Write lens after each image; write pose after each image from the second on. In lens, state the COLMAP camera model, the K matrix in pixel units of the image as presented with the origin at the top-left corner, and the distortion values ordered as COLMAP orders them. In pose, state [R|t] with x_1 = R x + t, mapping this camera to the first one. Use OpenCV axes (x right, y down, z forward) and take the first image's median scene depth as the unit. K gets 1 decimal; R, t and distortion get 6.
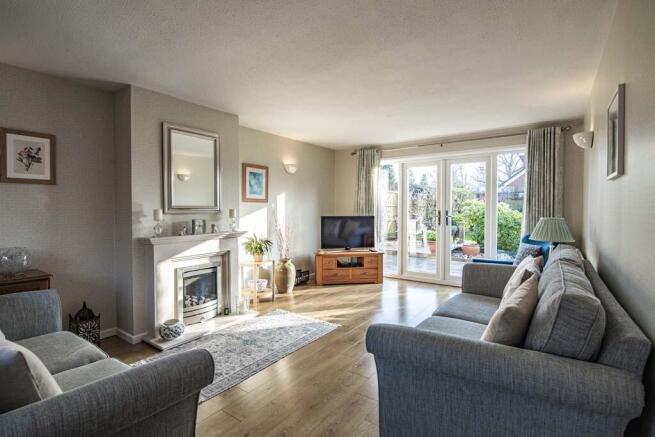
lens RADIAL K [[317.1, 0, 329.5], [0, 317.1, 215.8], [0, 0, 1]] dist [-0.005377, -0.001339]
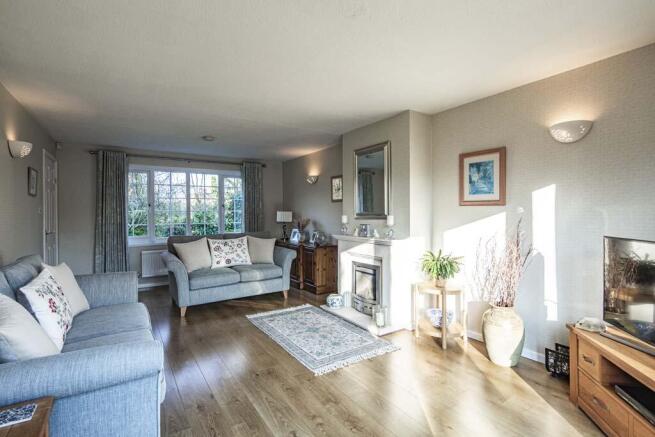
lens RADIAL K [[317.1, 0, 329.3], [0, 317.1, 212.9], [0, 0, 1]] dist [-0.005377, -0.001339]
pose [[-0.366399, 0.007056, -0.930431, 0.528957], [-0.017290, 0.999747, 0.014390, -0.032268], [0.930297, 0.021360, -0.366184, 0.966246]]
